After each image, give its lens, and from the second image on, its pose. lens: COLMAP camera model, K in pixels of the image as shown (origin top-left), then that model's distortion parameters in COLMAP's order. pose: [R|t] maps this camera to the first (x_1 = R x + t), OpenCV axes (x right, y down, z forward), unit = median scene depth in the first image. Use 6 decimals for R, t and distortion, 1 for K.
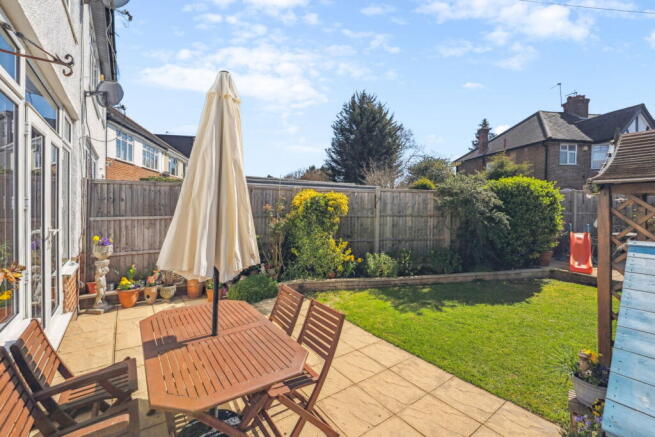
lens RADIAL K [[273.3, 0, 313.4], [0, 273.3, 209.6], [0, 0, 1]] dist [-0.021744, 0.000009]
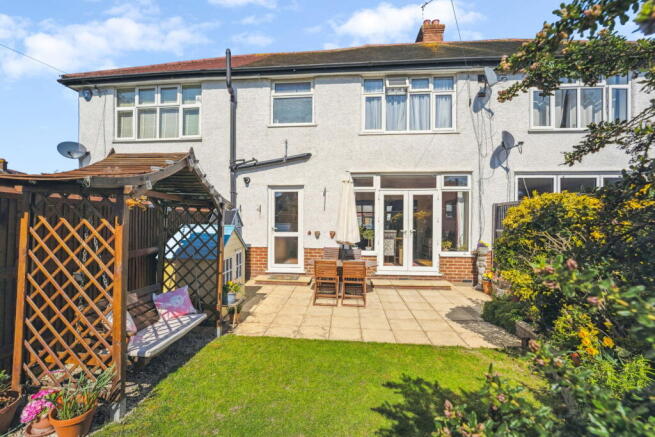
lens RADIAL K [[277.7, 0, 320.9], [0, 277.7, 223.3], [0, 0, 1]] dist [-0.019544, -0.000149]
pose [[-0.643315, -0.008604, -0.765553, 0.735022], [-0.026950, 0.999572, 0.011413, 0.004117], [0.765127, 0.027974, -0.643271, 0.953719]]
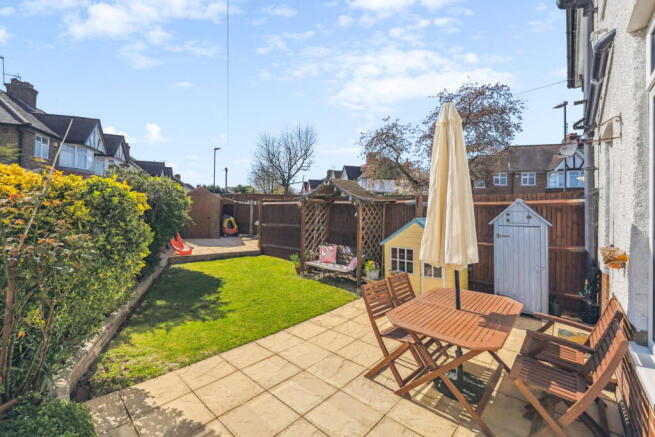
lens RADIAL K [[274.8, 0, 328.1], [0, 274.8, 211.9], [0, 0, 1]] dist [-0.020972, -0.000007]
pose [[-0.233436, -0.017726, 0.972211, -0.508263], [-0.005641, 0.999842, 0.016875, -0.004737], [-0.972356, -0.001545, -0.233499, 0.660959]]
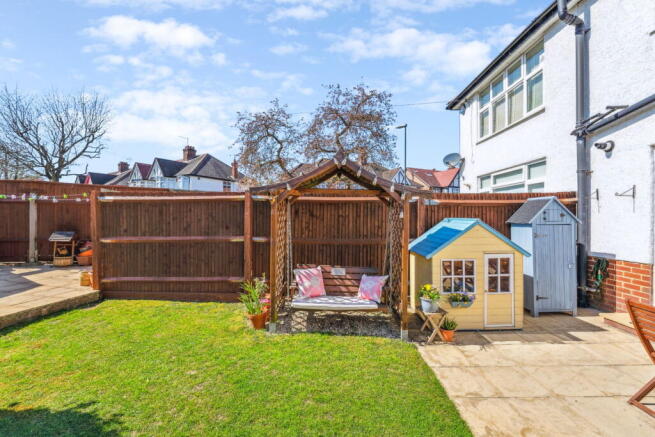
lens RADIAL K [[268.1, 0, 326.2], [0, 268.1, 215.2], [0, 0, 1]] dist [-0.009347, 0.000192]
pose [[-0.804826, -0.009963, 0.593427, 0.166998], [-0.004019, 0.999928, 0.011338, 0.013251], [-0.593497, 0.006740, -0.804808, 0.913483]]
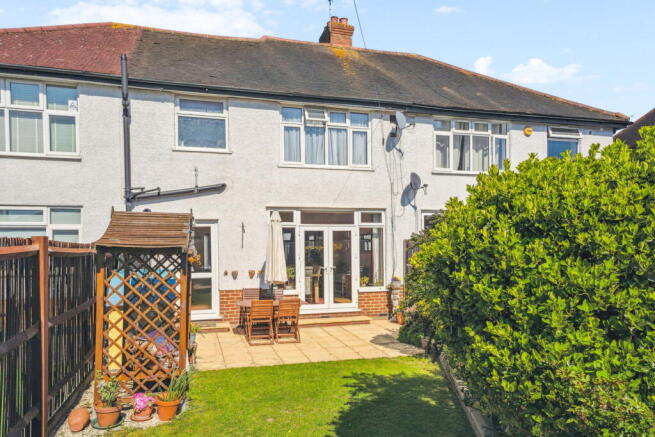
lens RADIAL K [[442.1, 0, 317.6], [0, 442.1, 249.5], [0, 0, 1]] dist [0.044075, 0.000290]
pose [[-0.326150, -0.004414, -0.945308, 1.376852], [-0.011953, 0.999928, -0.000545, -0.035471], [0.945243, 0.011121, -0.326179, 1.041160]]
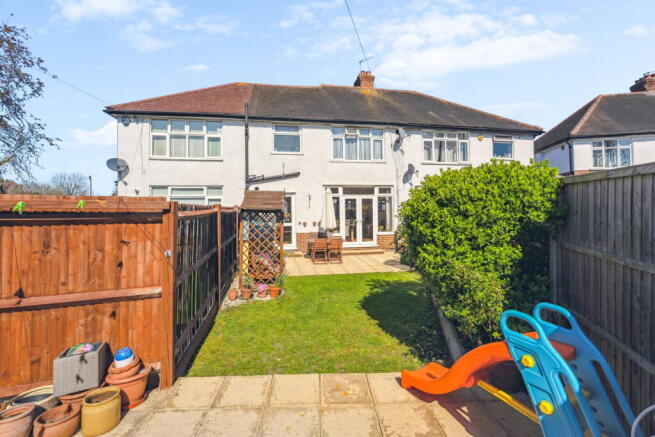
lens RADIAL K [[284.5, 0, 327.5], [0, 284.5, 203.9], [0, 0, 1]] dist [-0.018828, 0.000574]
pose [[-0.411439, -0.020249, -0.911212, 1.549895], [-0.012397, 0.999785, -0.016619, -0.041470], [0.911353, 0.004459, -0.411601, 1.108523]]
